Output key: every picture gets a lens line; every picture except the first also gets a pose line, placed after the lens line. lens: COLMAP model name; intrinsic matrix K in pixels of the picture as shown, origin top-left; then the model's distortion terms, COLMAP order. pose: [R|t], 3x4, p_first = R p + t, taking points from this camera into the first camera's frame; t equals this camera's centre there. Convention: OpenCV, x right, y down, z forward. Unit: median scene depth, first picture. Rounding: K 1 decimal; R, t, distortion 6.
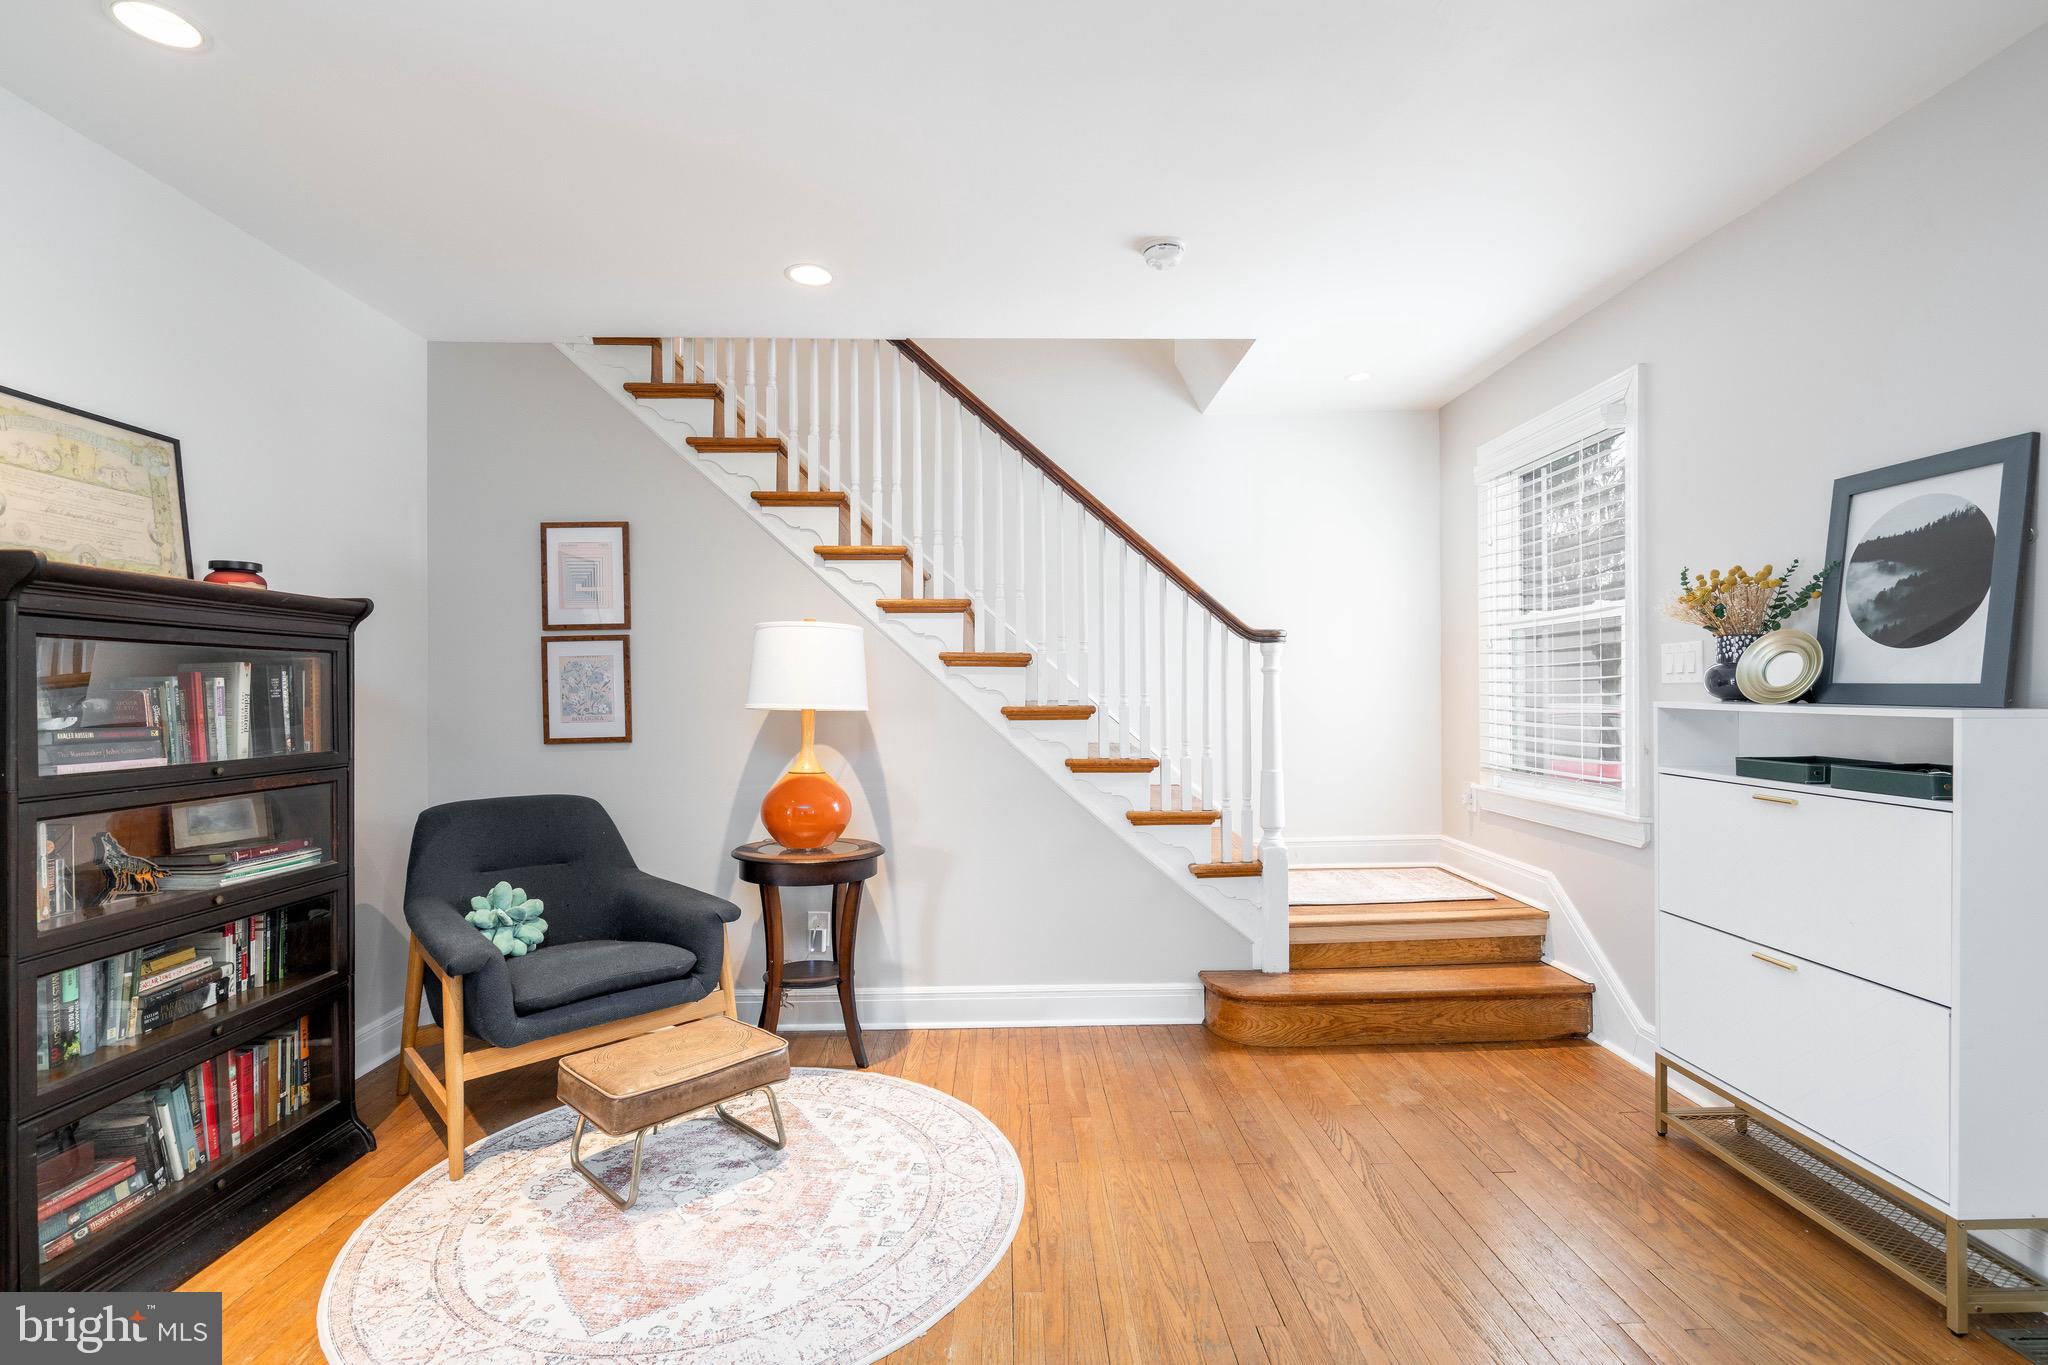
lens RADIAL K [[956.6, 0, 1023.6], [0, 956.6, 692.9], [0, 0, 1]] dist [-0.003140, 0.002508]
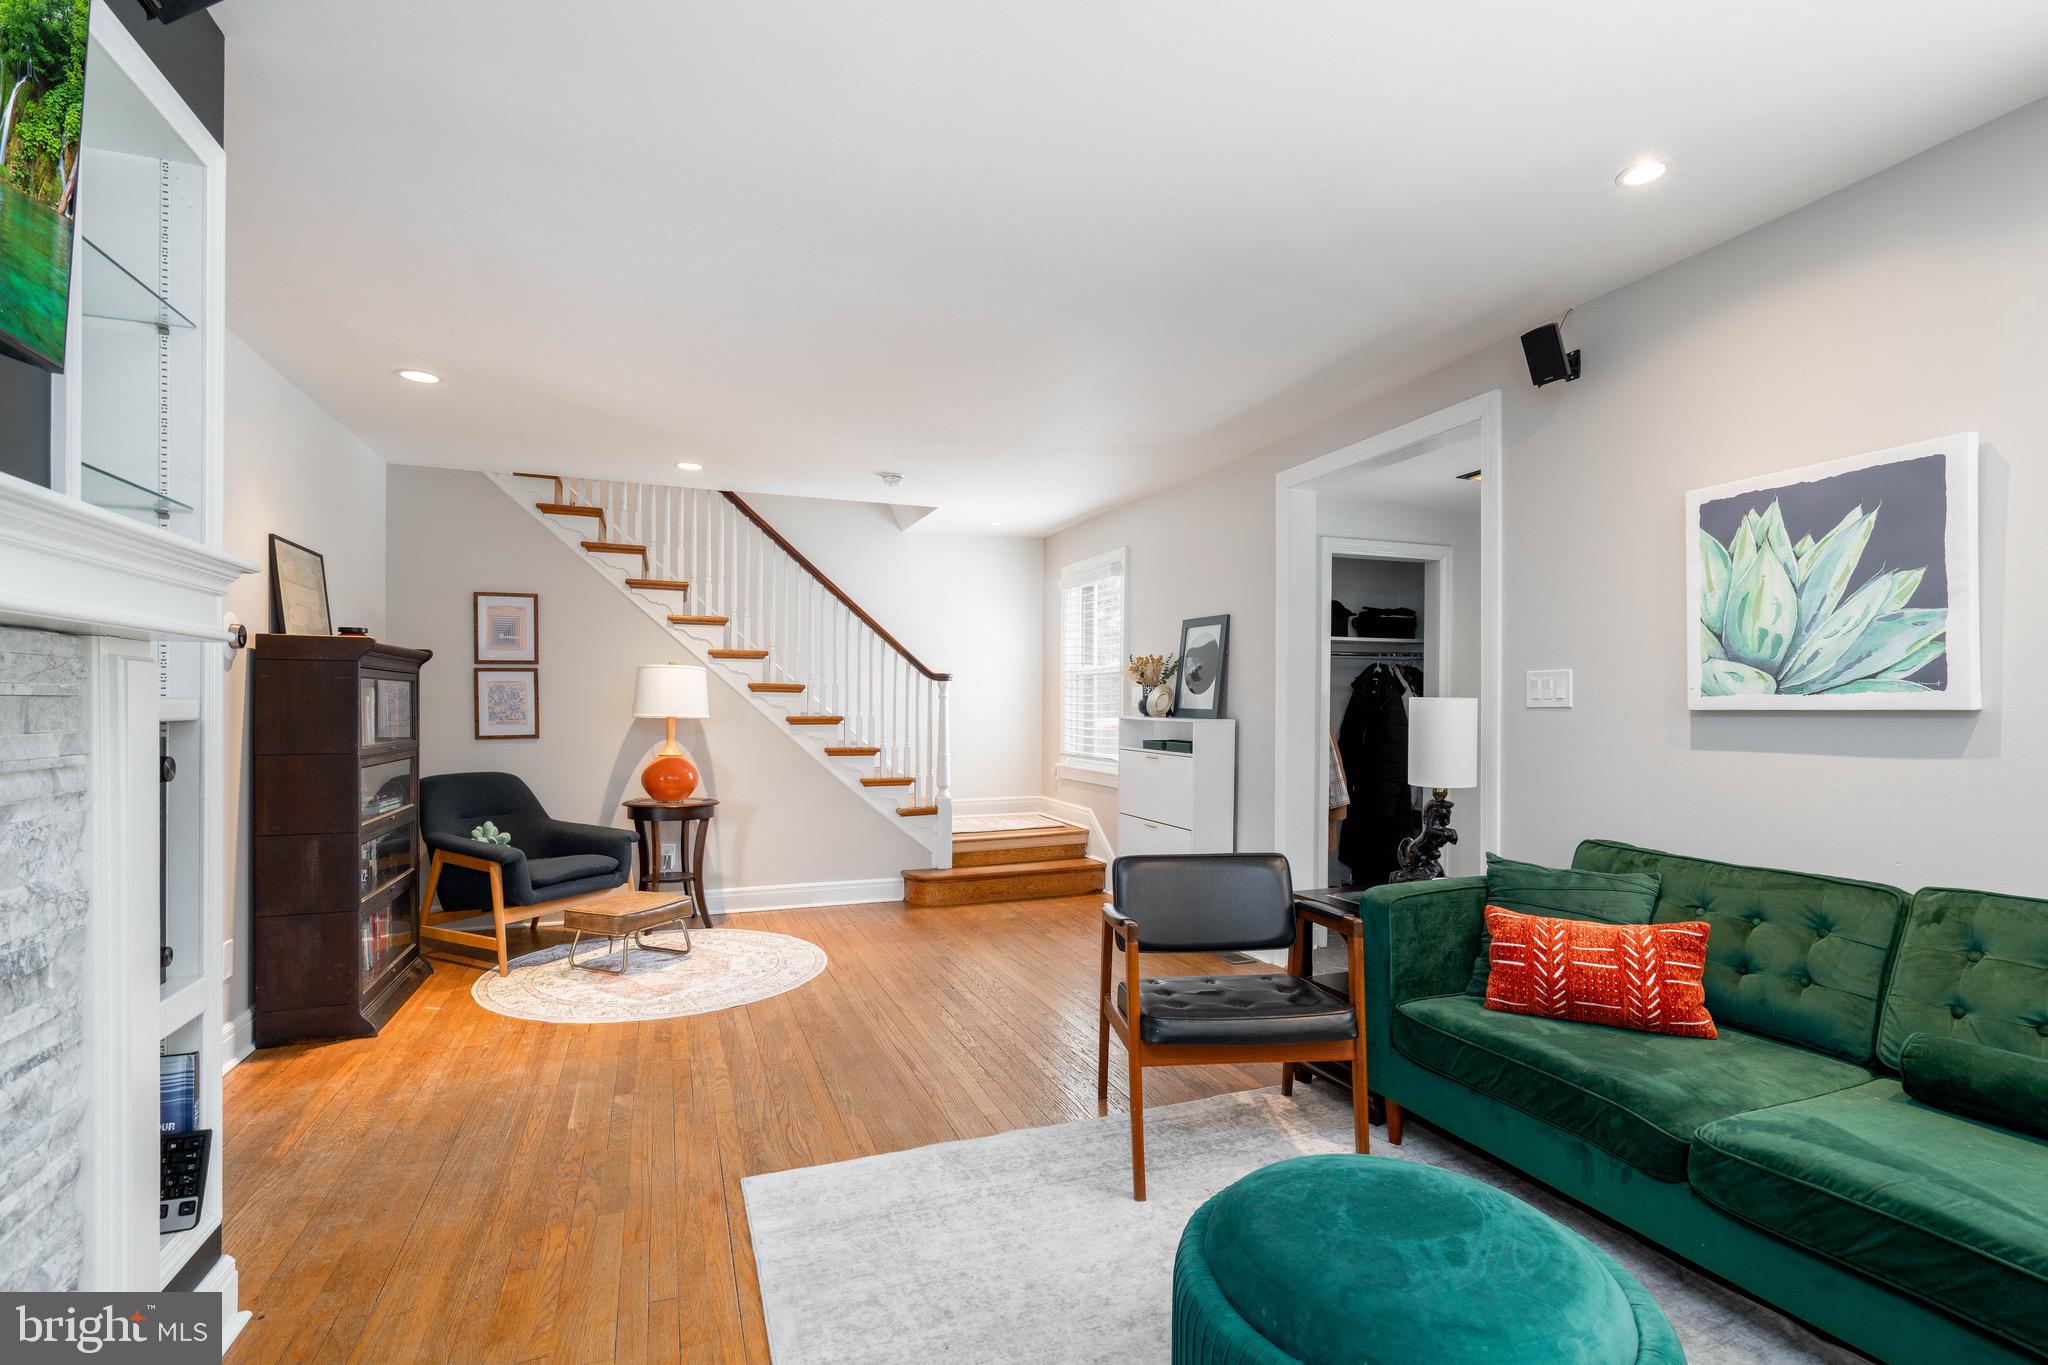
lens RADIAL K [[956.6, 0, 1024.4], [0, 956.6, 700.4], [0, 0, 1]] dist [-0.003140, 0.002508]
pose [[0.941111, 0.011994, 0.337886, -0.200572], [-0.010154, 0.999922, -0.007214, -0.005880], [-0.337946, 0.003358, 0.941160, -0.720058]]
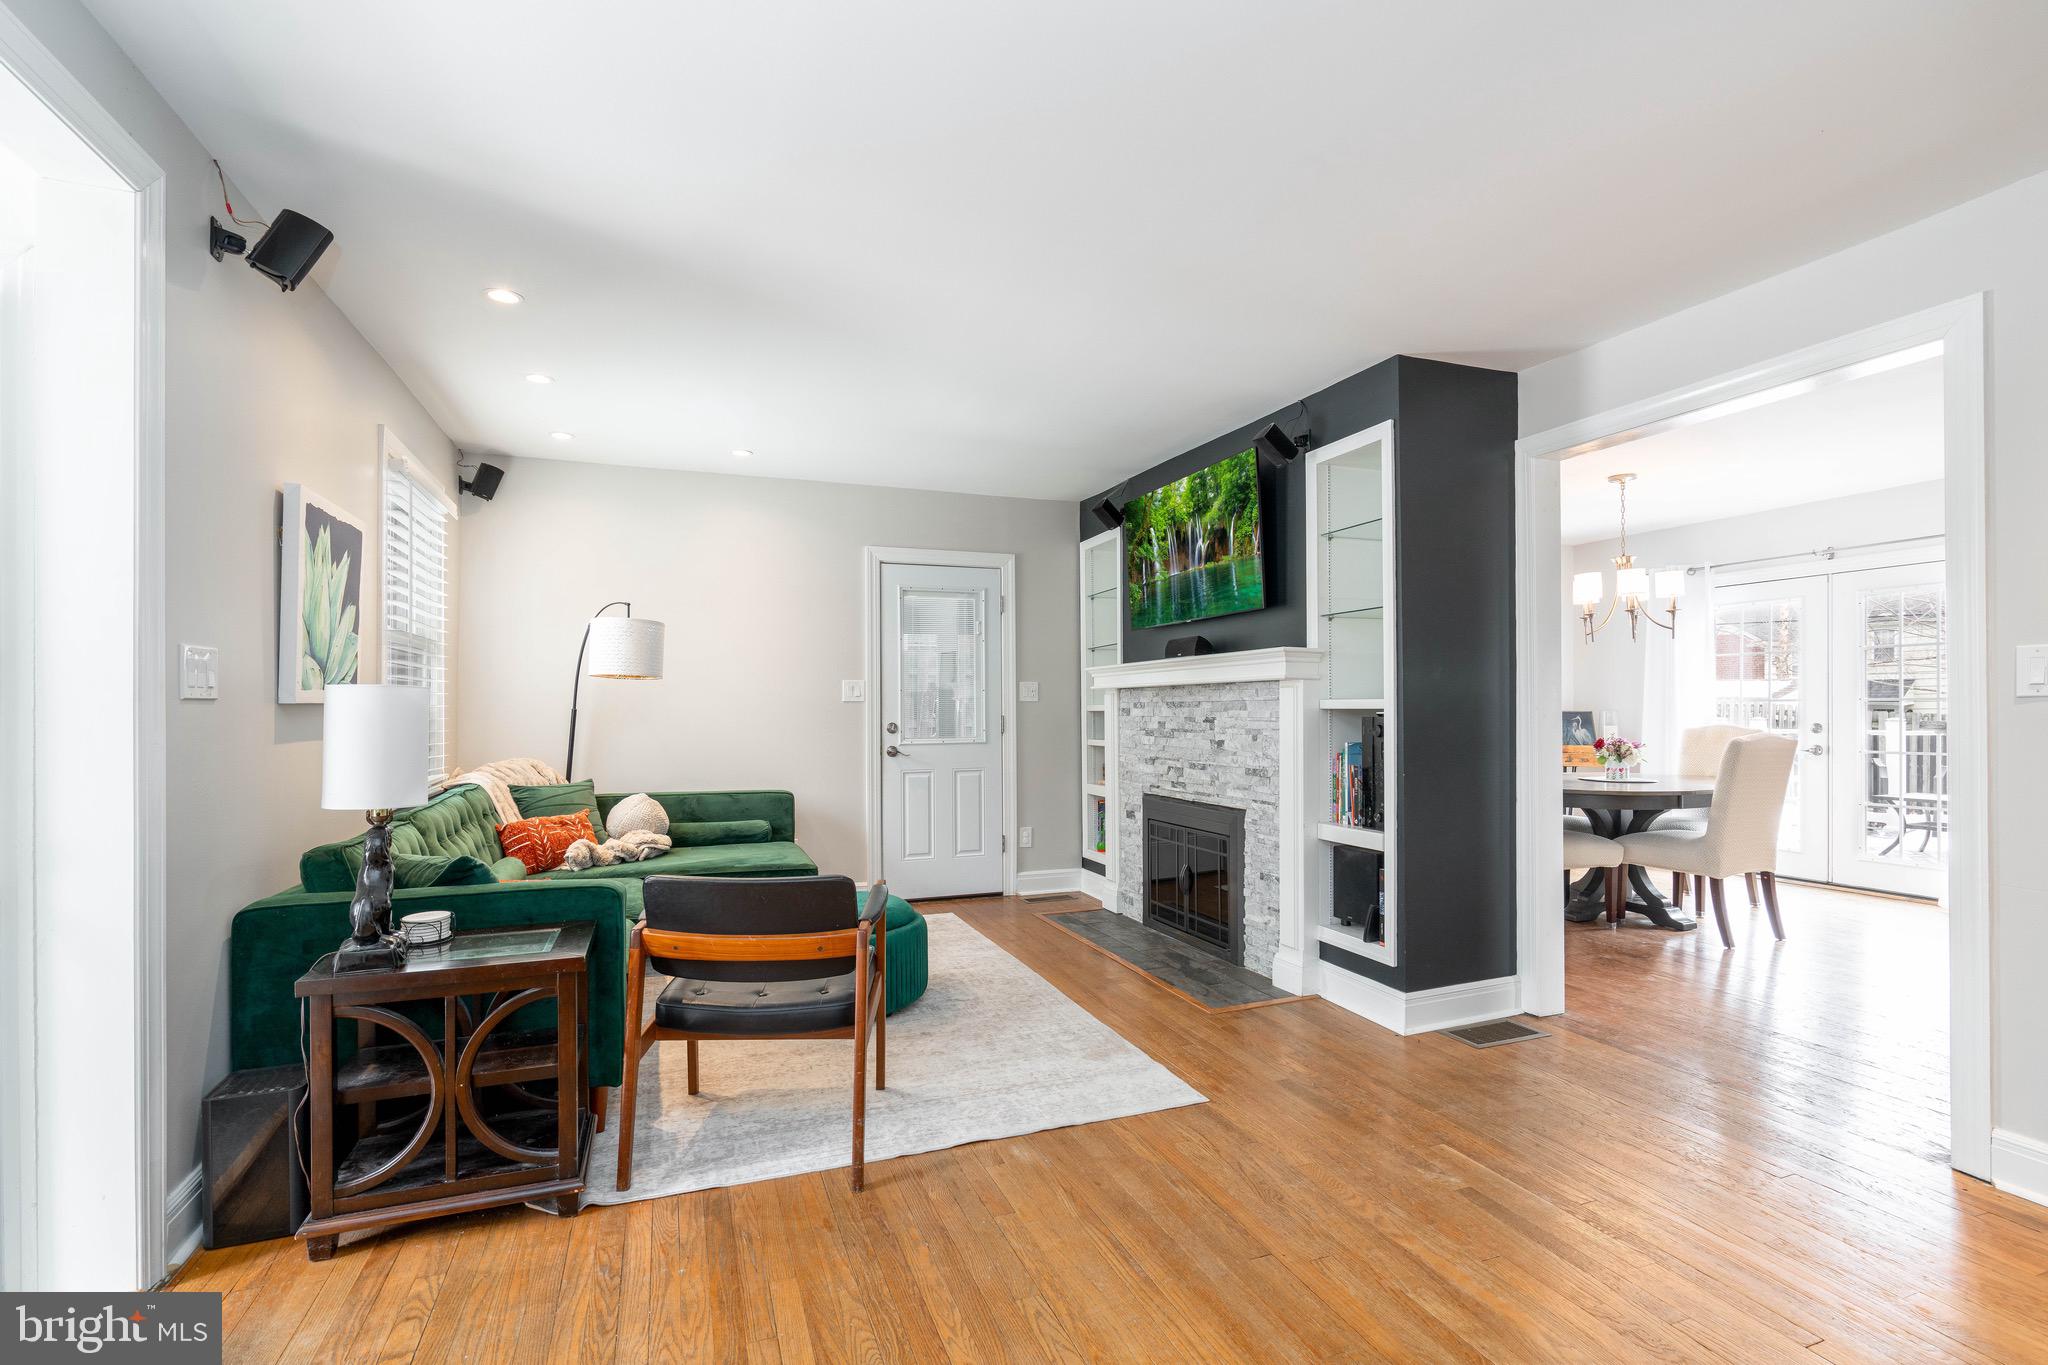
lens RADIAL K [[956.6, 0, 1021.1], [0, 956.6, 694.1], [0, 0, 1]] dist [-0.003140, 0.002508]
pose [[-0.941240, 0.005917, -0.337687, 1.317153], [0.011299, 0.999838, -0.013975, 0.014368], [0.337550, -0.016970, -0.941155, 3.912845]]
